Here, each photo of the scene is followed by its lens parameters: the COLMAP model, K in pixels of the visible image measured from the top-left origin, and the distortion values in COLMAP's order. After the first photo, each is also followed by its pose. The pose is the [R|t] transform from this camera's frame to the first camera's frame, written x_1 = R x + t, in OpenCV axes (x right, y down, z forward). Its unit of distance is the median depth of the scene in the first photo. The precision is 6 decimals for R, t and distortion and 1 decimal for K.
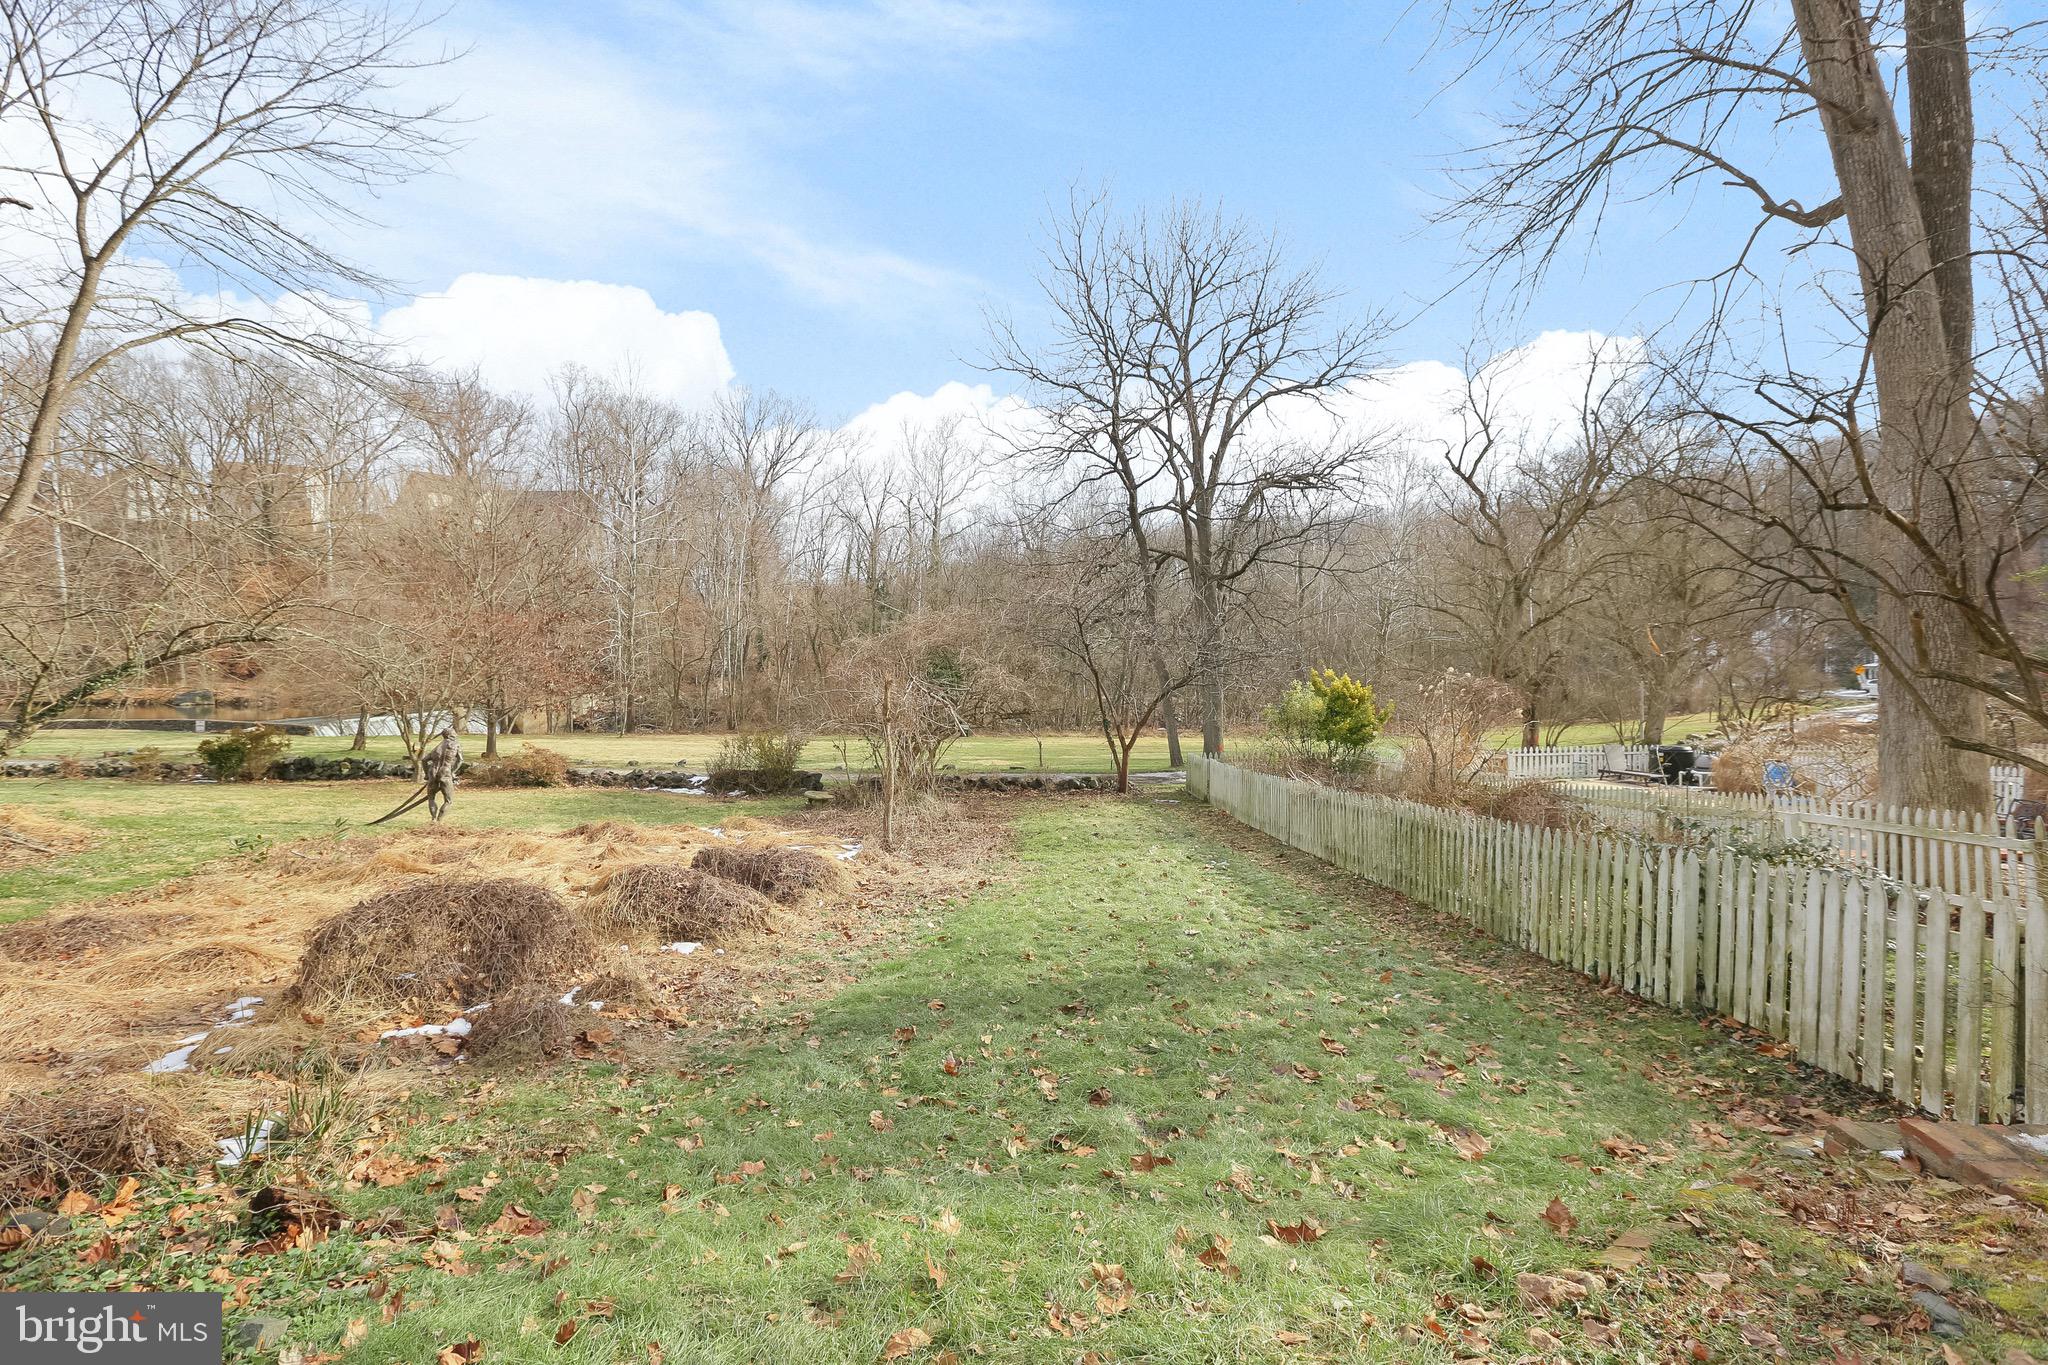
lens RADIAL K [[935.7, 0, 1027.4], [0, 935.7, 666.3], [0, 0, 1]] dist [-0.038948, 0.011204]
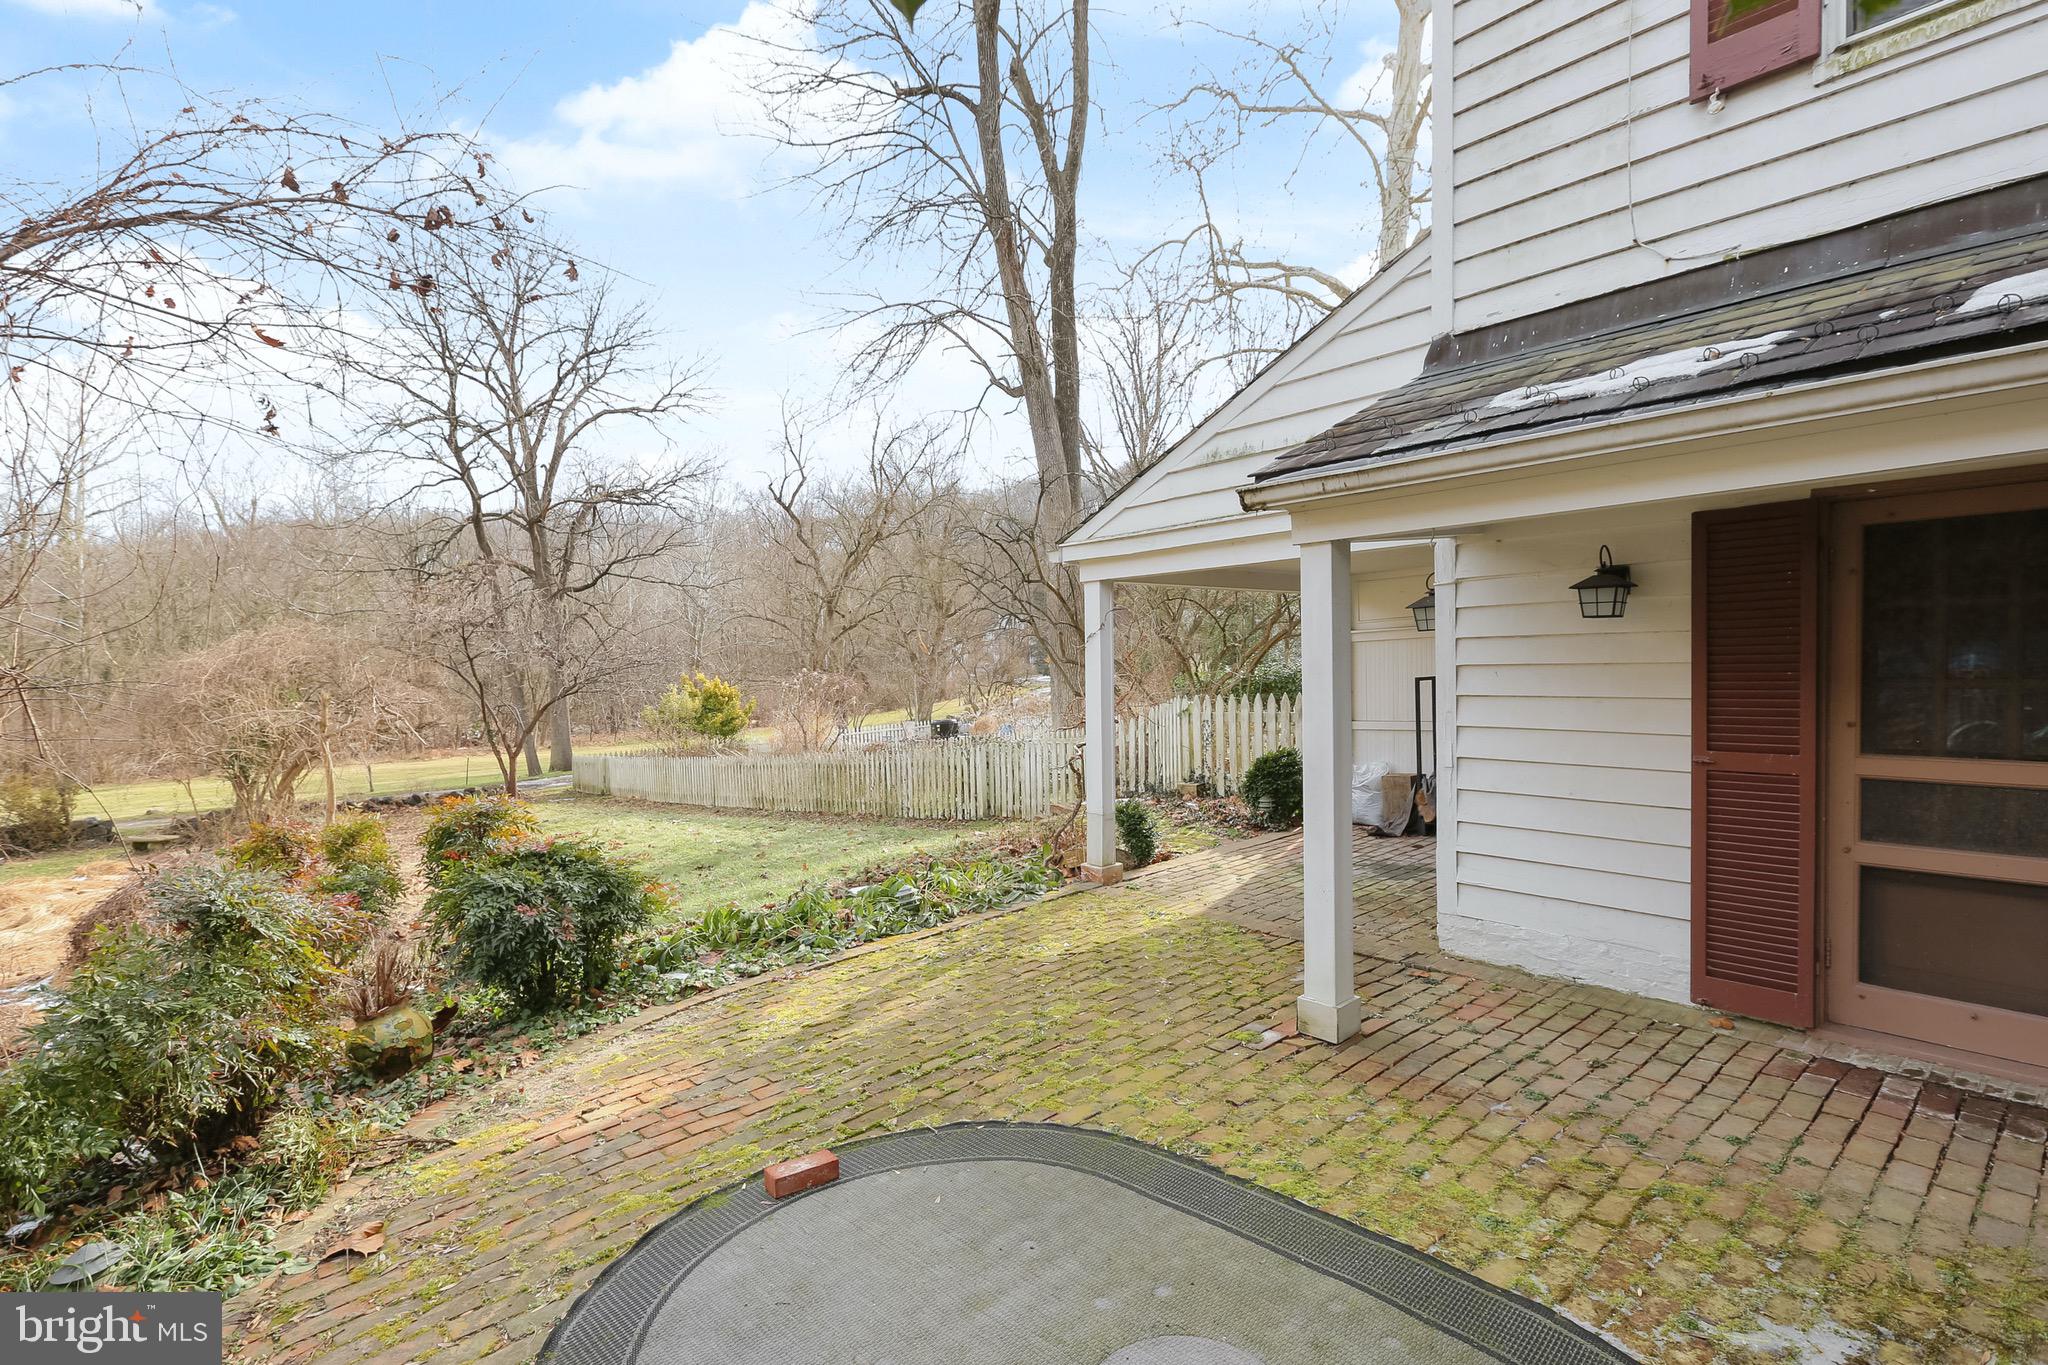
lens RADIAL K [[935.7, 0, 1027.4], [0, 935.7, 666.3], [0, 0, 1]] dist [-0.038948, 0.011204]
pose [[0.754553, -0.034571, 0.655328, -0.082096], [0.039136, 0.999205, 0.007650, 0.001066], [-0.655071, 0.019875, 0.755306, -0.094826]]
